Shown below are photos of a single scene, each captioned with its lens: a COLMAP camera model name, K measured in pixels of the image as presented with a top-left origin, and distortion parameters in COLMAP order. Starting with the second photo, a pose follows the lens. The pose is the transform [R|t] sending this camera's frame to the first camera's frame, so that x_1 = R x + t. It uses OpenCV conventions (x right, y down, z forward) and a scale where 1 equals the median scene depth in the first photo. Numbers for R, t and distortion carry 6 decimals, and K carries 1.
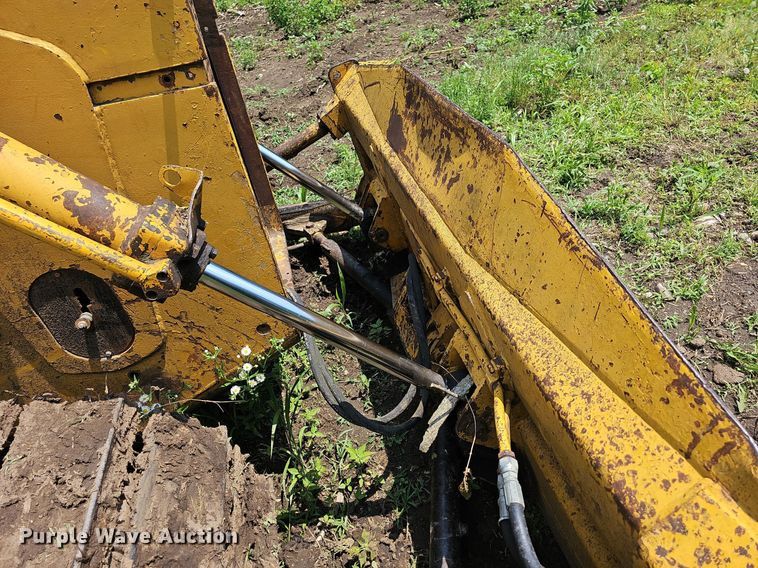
lens RADIAL K [[498.0, 0, 378.9], [0, 498.0, 286.1], [0, 0, 1]] dist [0.011145, -0.010098]
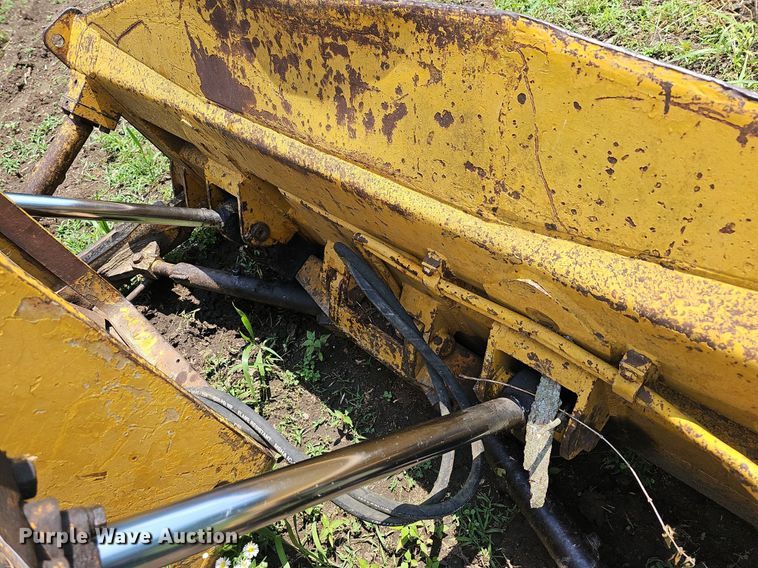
lens RADIAL K [[498.0, 0, 380.9], [0, 498.0, 281.4], [0, 0, 1]] dist [0.011145, -0.010098]
pose [[0.830485, -0.489269, 0.266292, -0.088539], [0.449162, 0.870921, 0.199376, -0.124942], [-0.329468, -0.045971, 0.943047, 0.324672]]
